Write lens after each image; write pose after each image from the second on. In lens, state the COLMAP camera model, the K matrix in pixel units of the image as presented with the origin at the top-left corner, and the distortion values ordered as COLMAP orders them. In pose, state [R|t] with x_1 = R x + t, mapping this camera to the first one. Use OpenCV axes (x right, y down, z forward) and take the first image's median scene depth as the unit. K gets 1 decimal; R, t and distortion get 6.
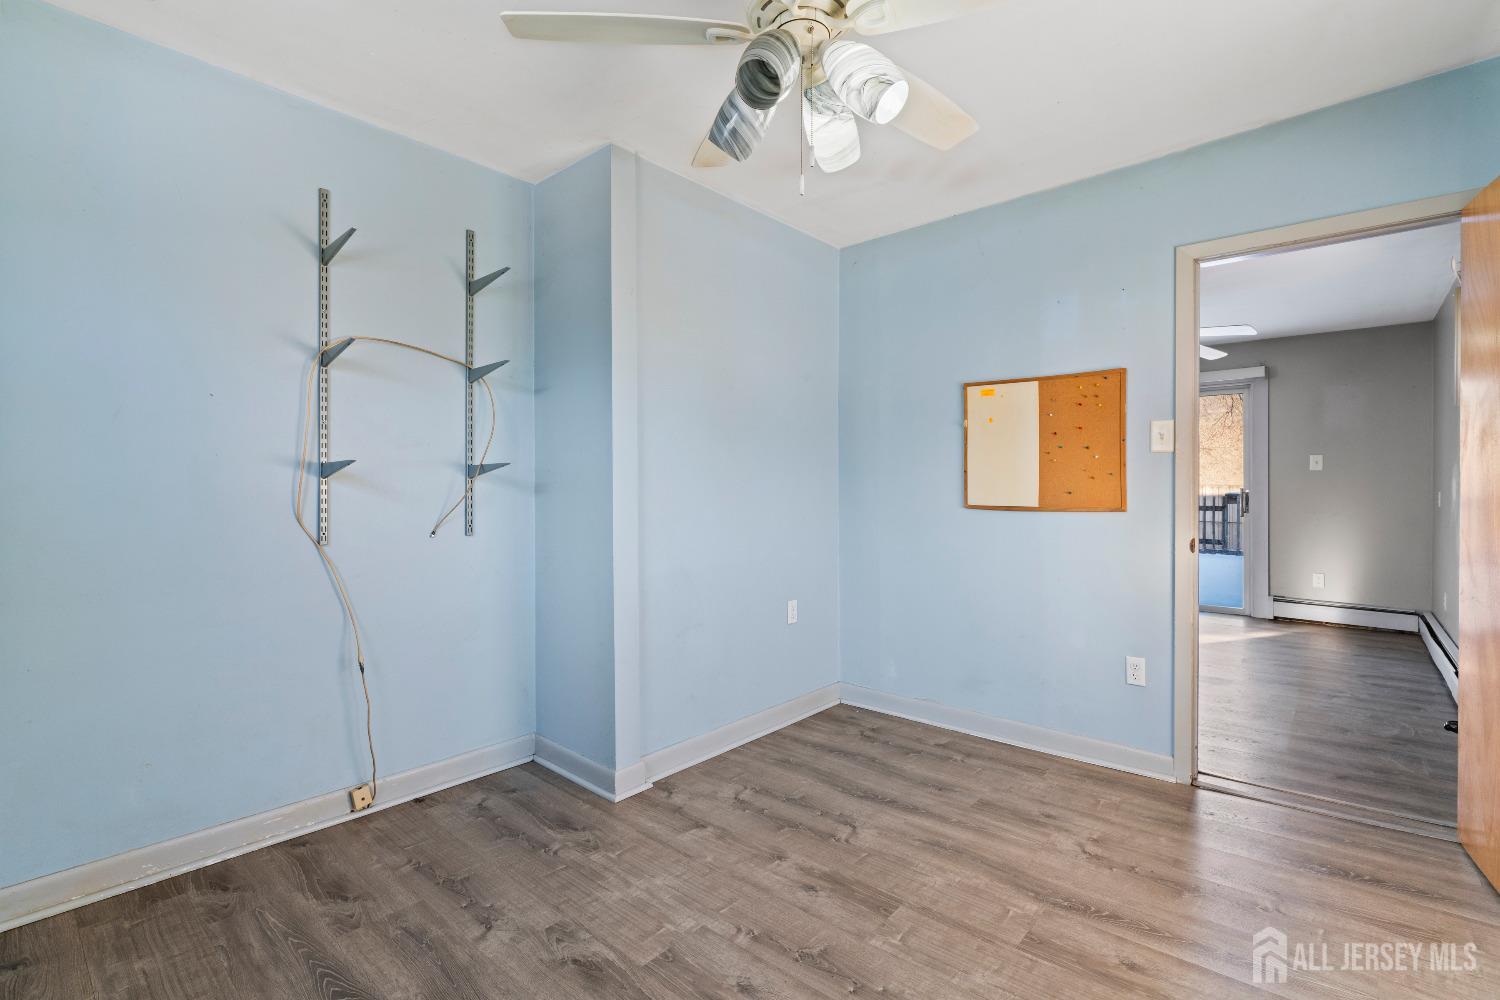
lens RADIAL K [[682.2, 0, 752.7], [0, 682.2, 496.6], [0, 0, 1]] dist [0.001377, -0.000573]
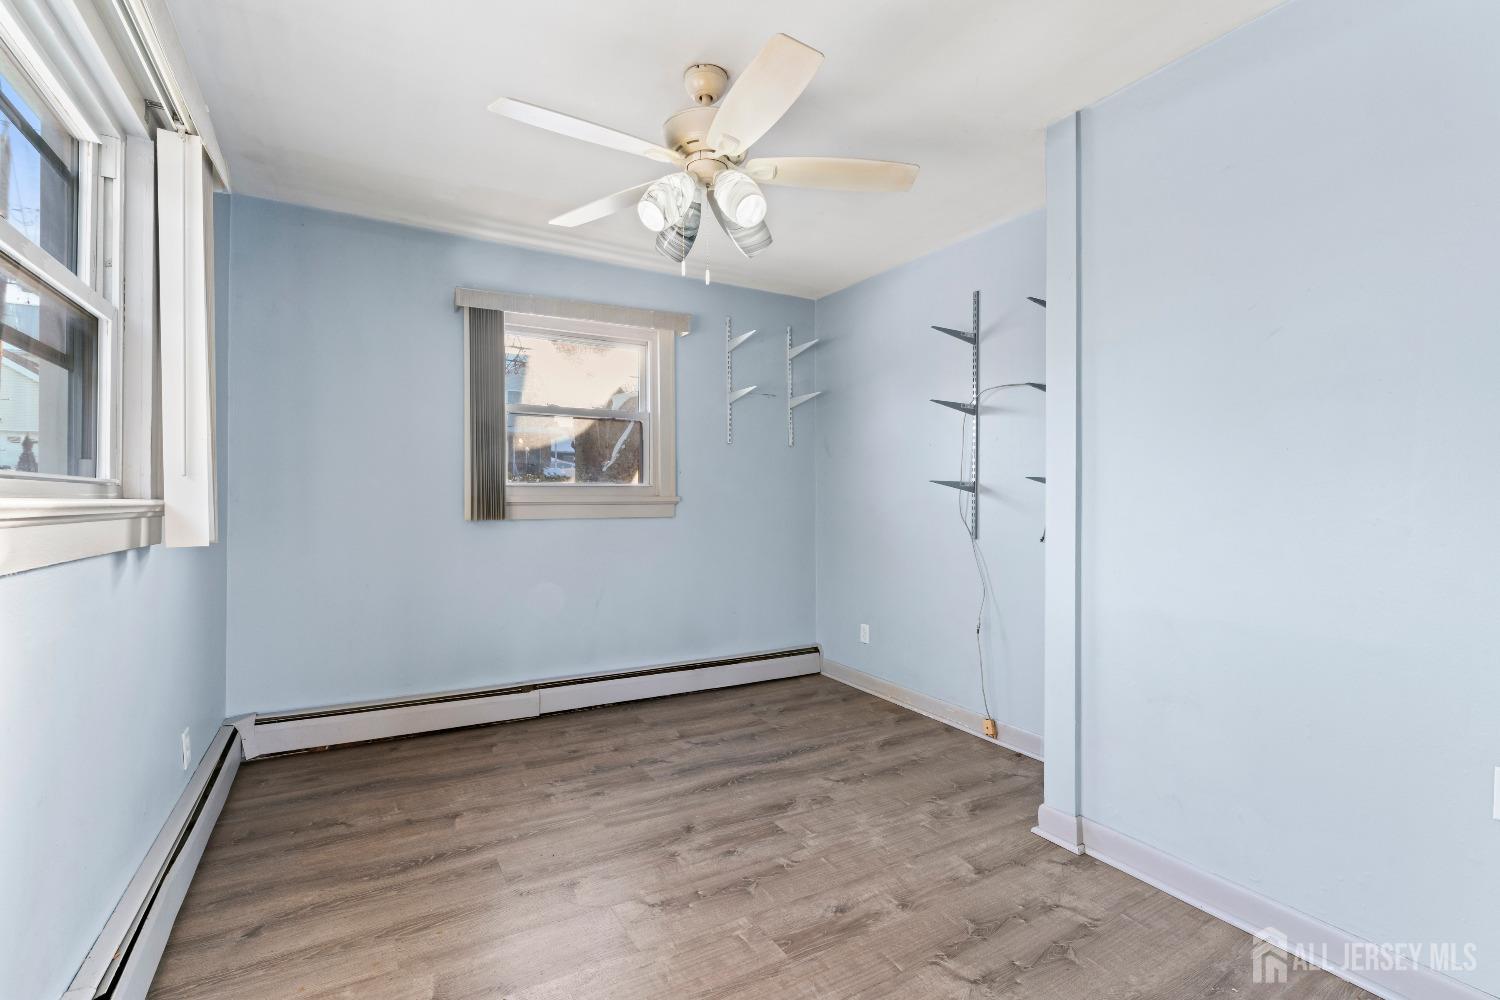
lens RADIAL K [[682.2, 0, 750.7], [0, 682.2, 491.9], [0, 0, 1]] dist [0.001377, -0.000573]
pose [[-0.312741, -0.008102, -0.949804, 1.058149], [-0.016301, 0.999862, -0.003161, -0.019233], [0.949699, 0.014494, -0.312830, 1.174451]]
